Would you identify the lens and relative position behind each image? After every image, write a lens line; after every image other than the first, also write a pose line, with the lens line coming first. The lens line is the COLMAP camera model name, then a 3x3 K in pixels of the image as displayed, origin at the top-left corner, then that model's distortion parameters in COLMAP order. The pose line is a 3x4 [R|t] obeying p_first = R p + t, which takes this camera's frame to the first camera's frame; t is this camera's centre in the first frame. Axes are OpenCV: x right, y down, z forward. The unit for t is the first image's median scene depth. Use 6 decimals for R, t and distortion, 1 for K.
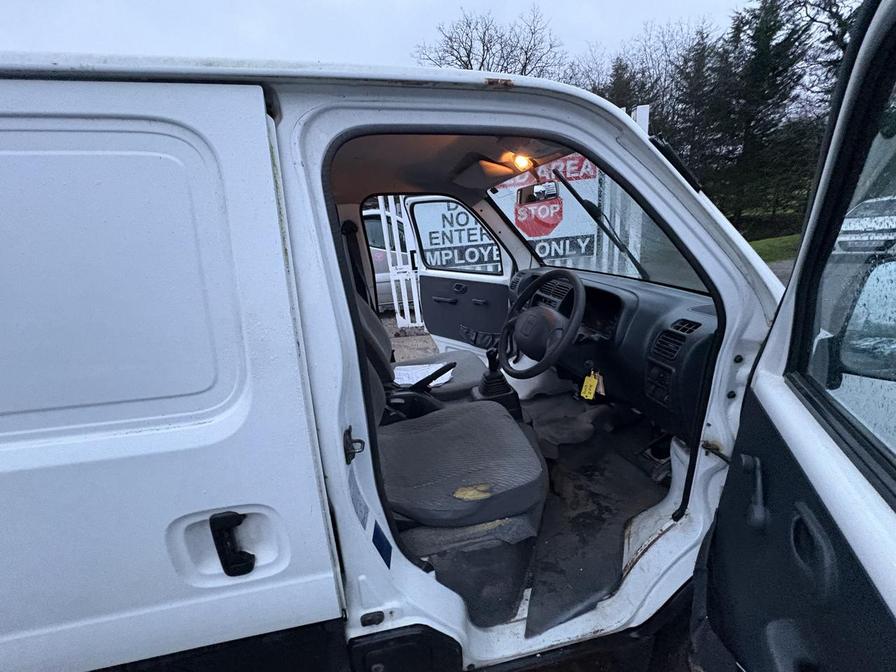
lens RADIAL K [[357.2, 0, 449.6], [0, 357.2, 335.1], [0, 0, 1]] dist [0.000255, -0.000167]
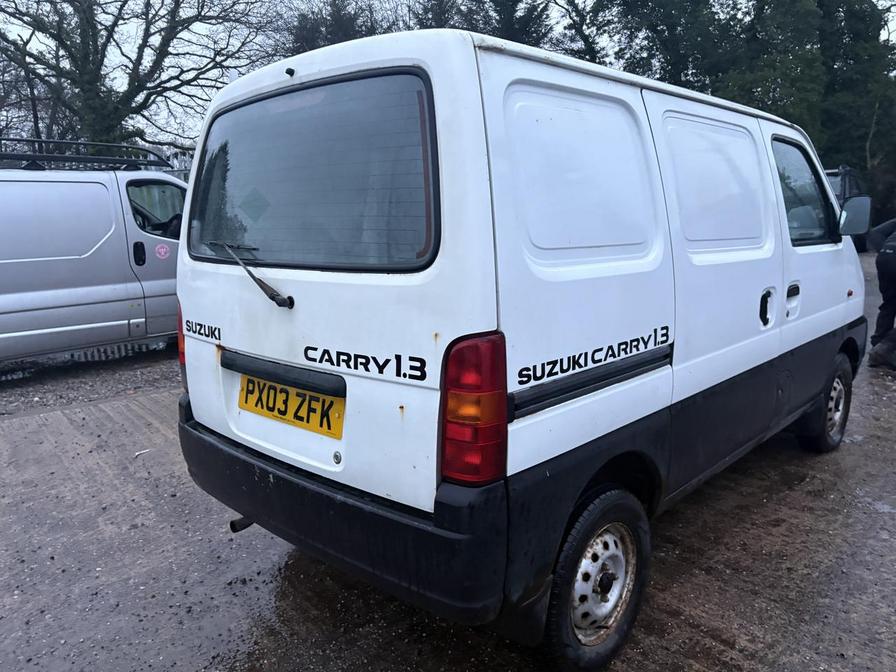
lens RADIAL K [[678.1, 0, 451.2], [0, 678.1, 331.8], [0, 0, 1]] dist [0.074877, -0.075705]
pose [[0.804388, -0.058071, 0.591260, -1.194338], [0.145924, 0.984036, -0.101877, 0.222399], [-0.575905, 0.168228, 0.800021, -0.321875]]
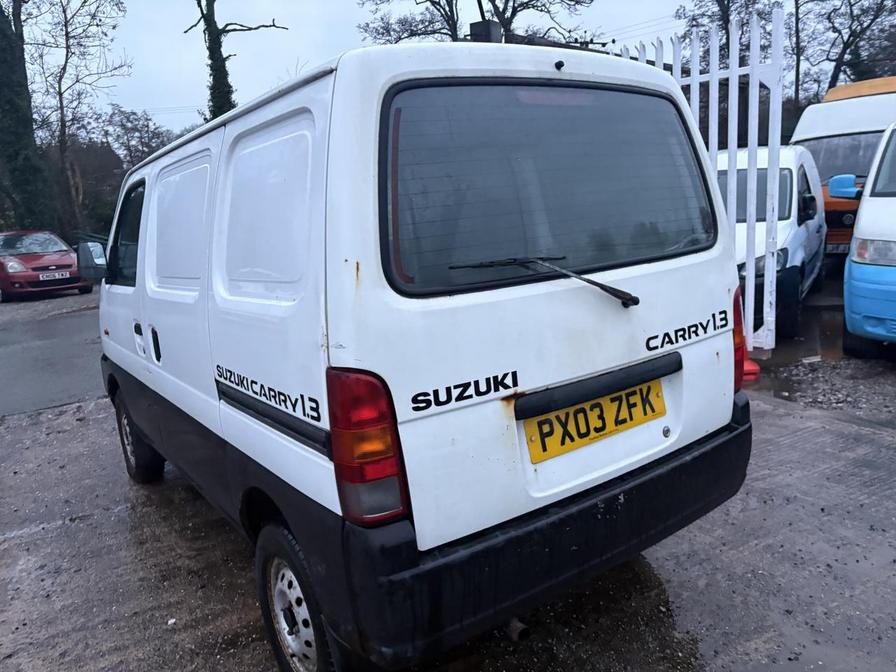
lens RADIAL K [[678.1, 0, 452.9], [0, 678.1, 320.6], [0, 0, 1]] dist [0.074877, -0.075705]
pose [[-0.423464, -0.049712, 0.904548, -1.477179], [0.359634, 0.907217, 0.218221, -0.116895], [-0.831469, 0.417715, -0.366296, 0.794317]]
